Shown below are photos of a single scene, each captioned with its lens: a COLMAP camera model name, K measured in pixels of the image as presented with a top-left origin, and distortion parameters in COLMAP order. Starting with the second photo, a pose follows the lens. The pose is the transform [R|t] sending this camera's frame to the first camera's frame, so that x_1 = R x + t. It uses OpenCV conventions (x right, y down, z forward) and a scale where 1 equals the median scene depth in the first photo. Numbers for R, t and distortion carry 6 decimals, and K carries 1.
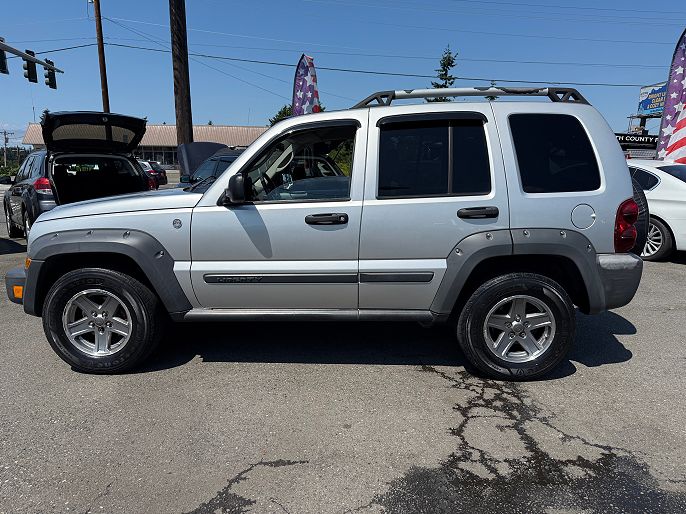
lens RADIAL K [[531.6, 0, 349.7], [0, 531.6, 243.3], [0, 0, 1]] dist [0.042503, -0.043455]
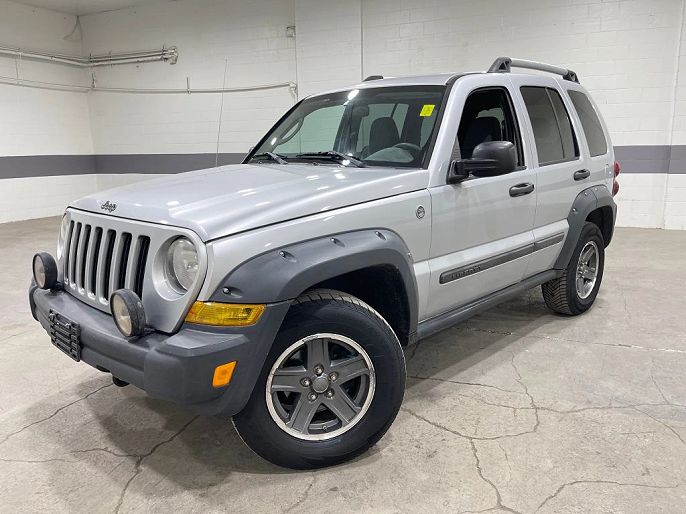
lens RADIAL K [[531.6, 0, 340.4], [0, 531.6, 254.6], [0, 0, 1]] dist [0.042503, -0.043455]
pose [[0.682274, -0.157264, 0.713982, -0.932380], [0.132780, 0.987004, 0.090517, -0.060177], [-0.718938, 0.033045, 0.694289, 0.567132]]
